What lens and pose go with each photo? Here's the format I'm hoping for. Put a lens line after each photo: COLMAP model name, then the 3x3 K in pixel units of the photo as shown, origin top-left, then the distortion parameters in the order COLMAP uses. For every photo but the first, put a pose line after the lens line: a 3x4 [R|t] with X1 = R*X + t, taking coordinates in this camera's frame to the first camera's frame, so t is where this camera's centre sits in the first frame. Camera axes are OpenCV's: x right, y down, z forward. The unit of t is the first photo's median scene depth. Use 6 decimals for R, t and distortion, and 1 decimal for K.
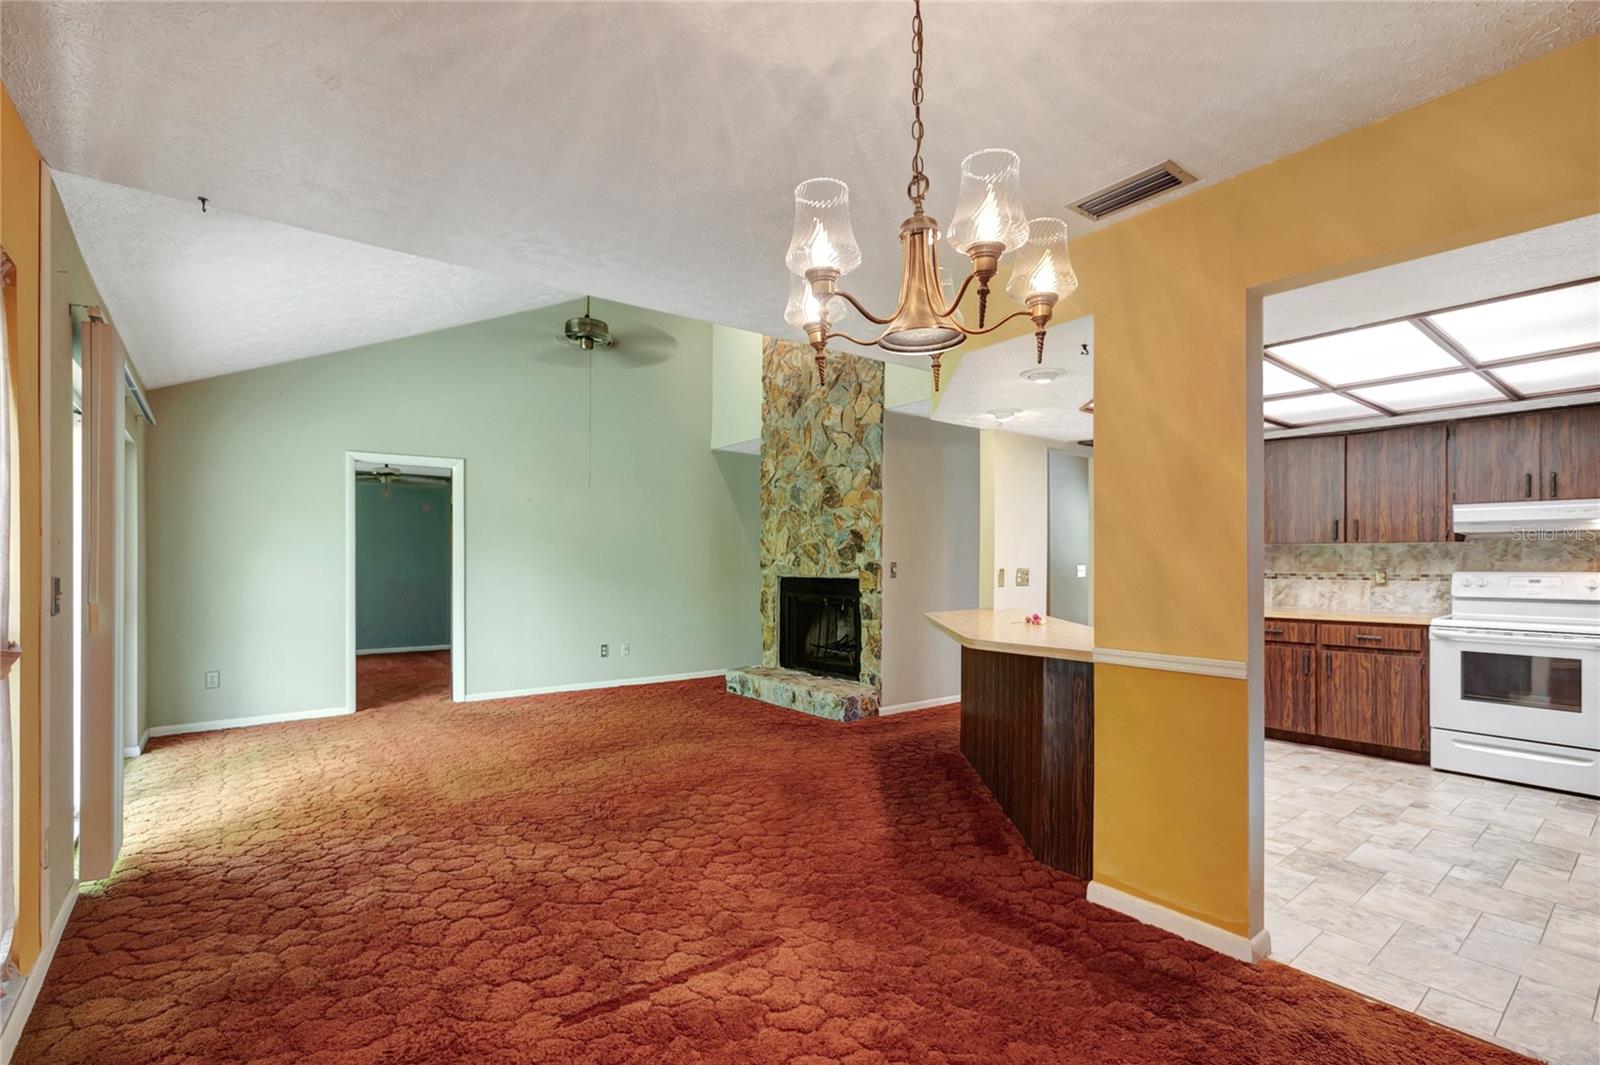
lens RADIAL K [[736.0, 0, 788.5], [0, 736.0, 562.2], [0, 0, 1]] dist [-0.002722, -0.000077]
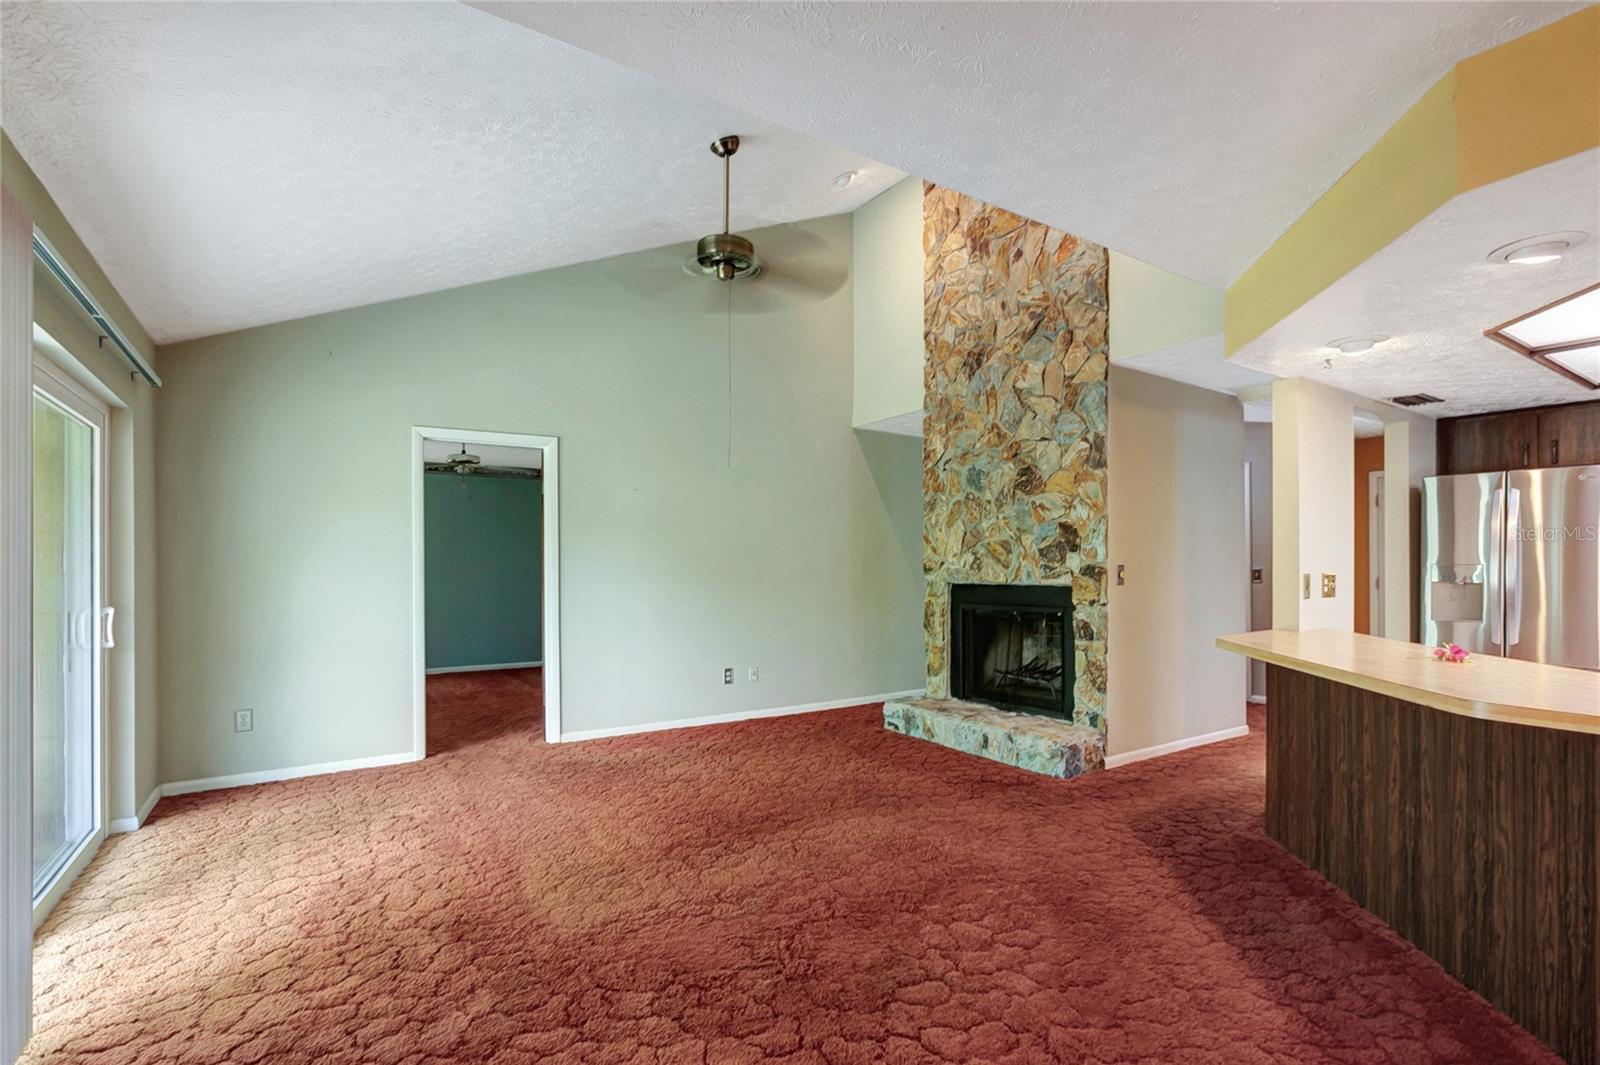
lens RADIAL K [[755.0, 0, 845.1], [0, 755.0, 565.6], [0, 0, 1]] dist [-0.011077, 0.000555]
pose [[0.999364, -0.003998, -0.035432, -0.138035], [0.004008, 0.999992, 0.000226, -0.000250], [0.035431, -0.000368, 0.999372, 0.264146]]
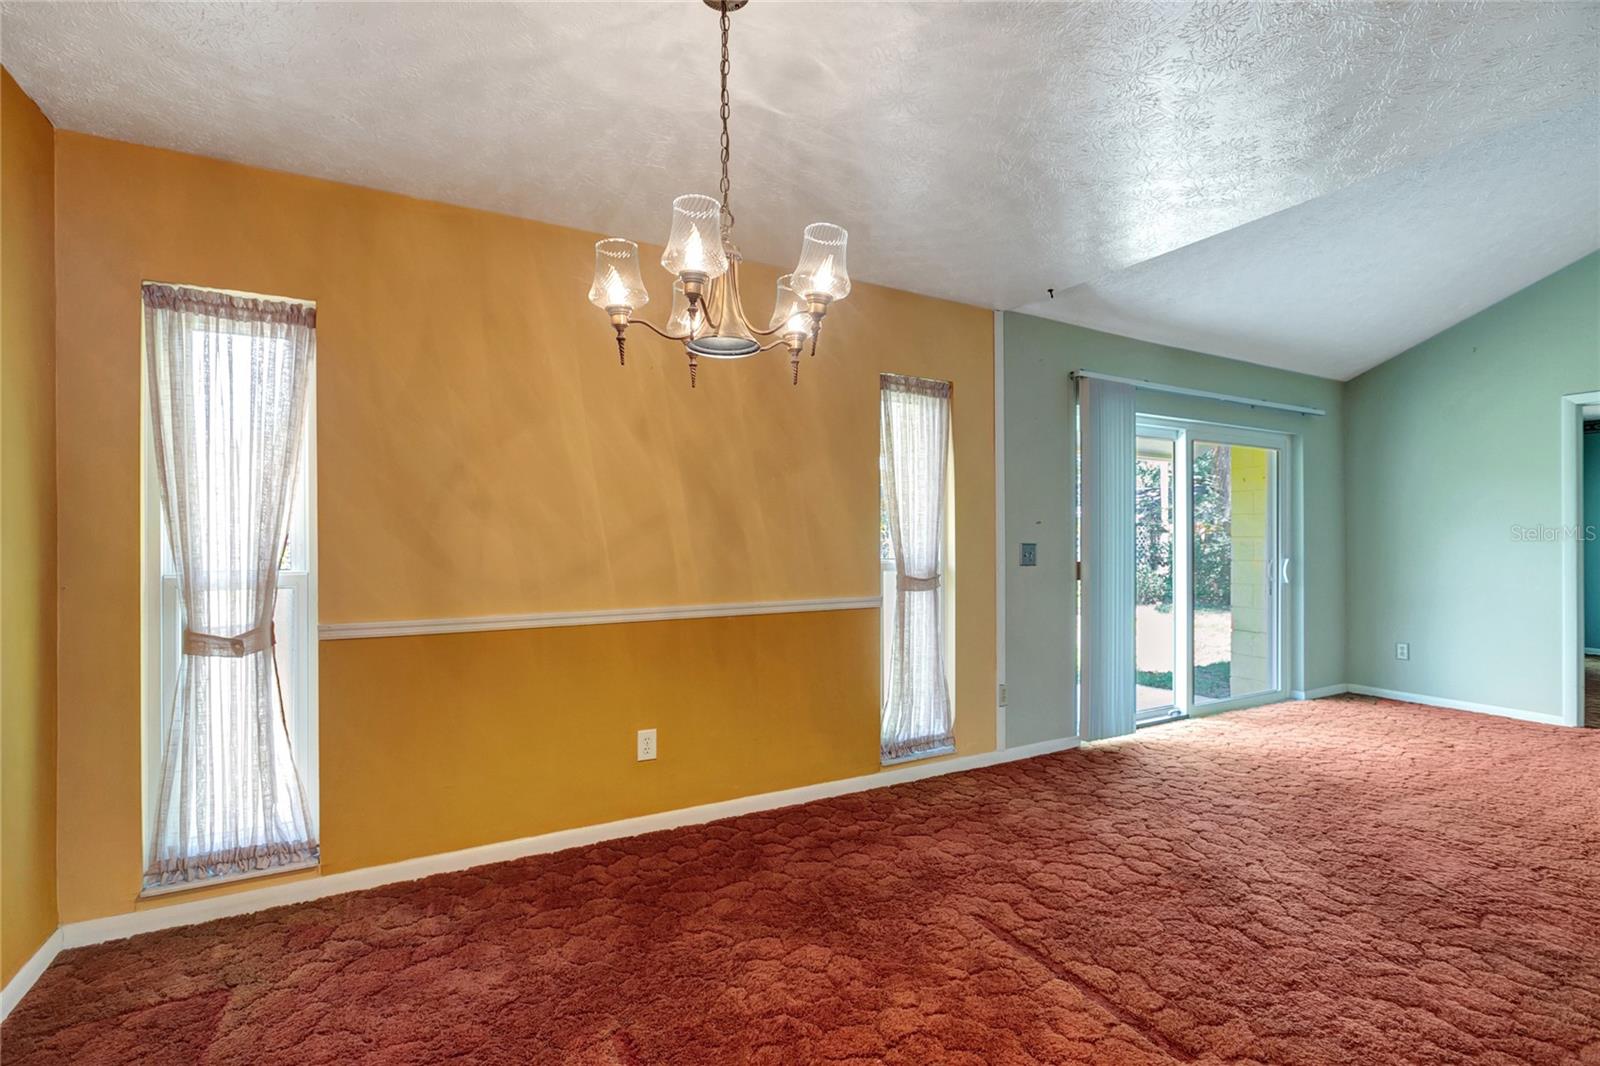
lens RADIAL K [[729.1, 0, 795.8], [0, 729.1, 537.6], [0, 0, 1]] dist [-0.002243, 0.000170]
pose [[-0.158166, 0.001437, -0.987411, 0.375196], [-0.002565, 0.999995, 0.001866, 0.003621], [0.987409, 0.002828, -0.158162, 0.367584]]
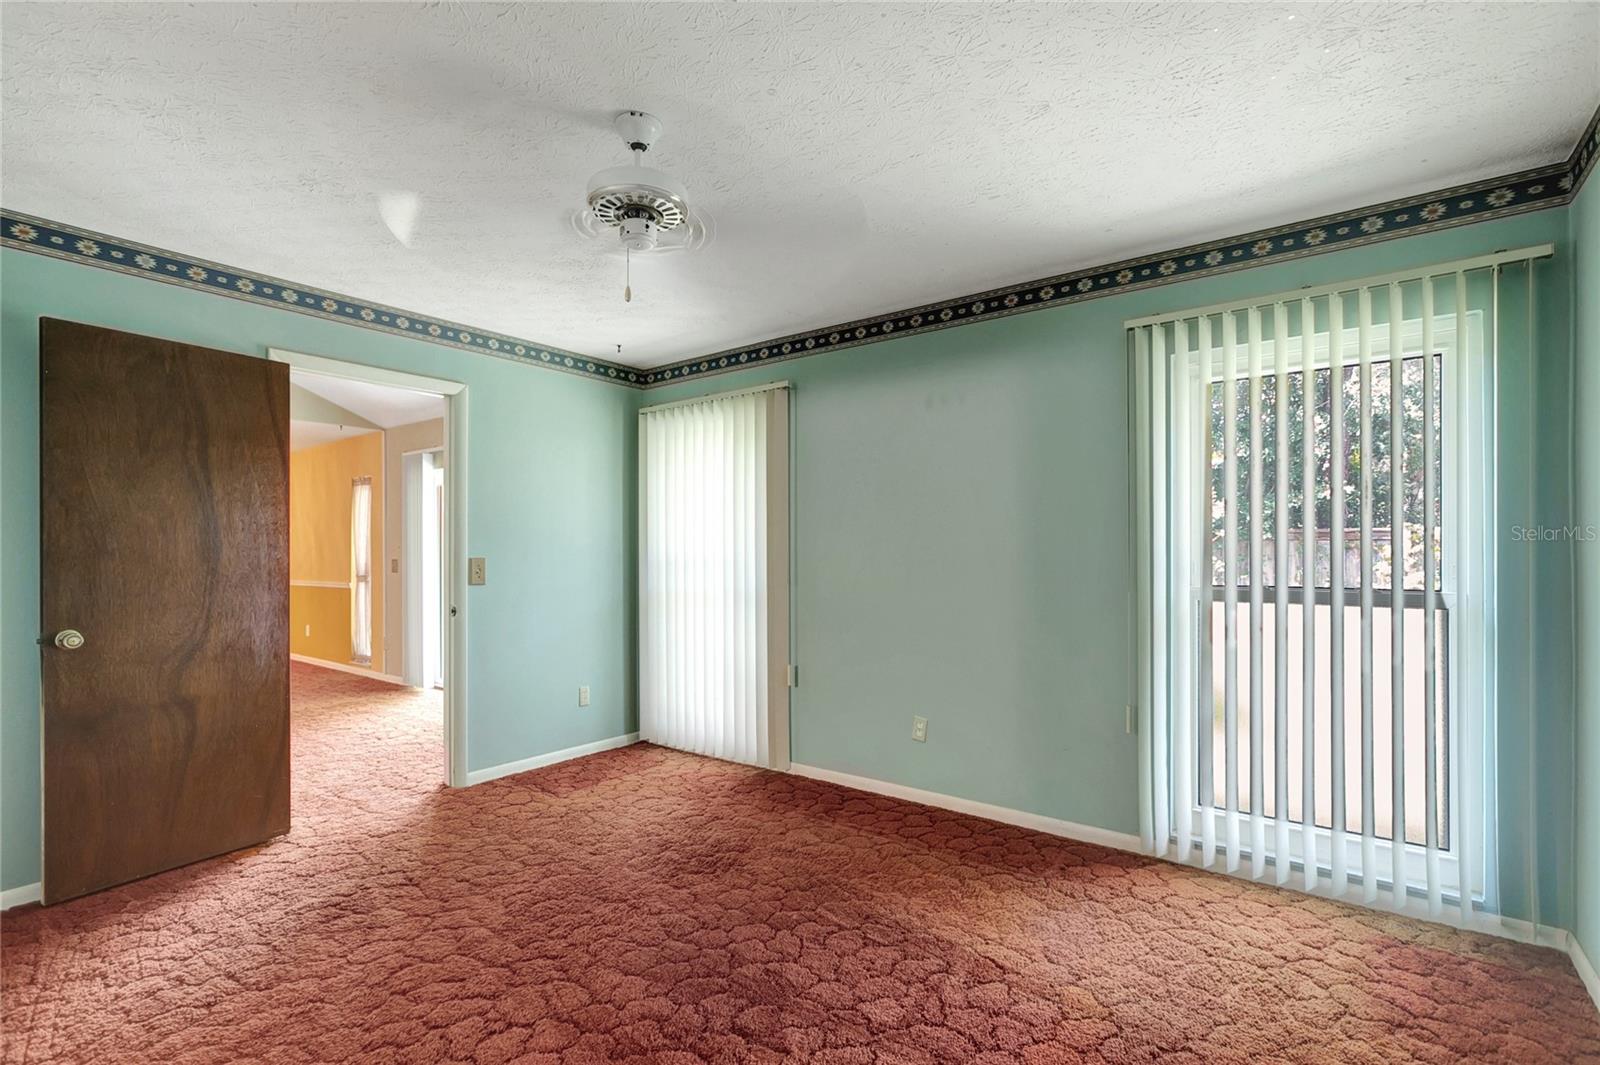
lens RADIAL K [[729.1, 0, 795.8], [0, 729.1, 537.1], [0, 0, 1]] dist [-0.002243, 0.000170]
pose [[-0.968059, 0.025977, -0.249375, -0.834384], [0.026724, 0.999643, 0.000390, -0.011003], [0.249296, -0.006287, -0.968407, 2.007472]]
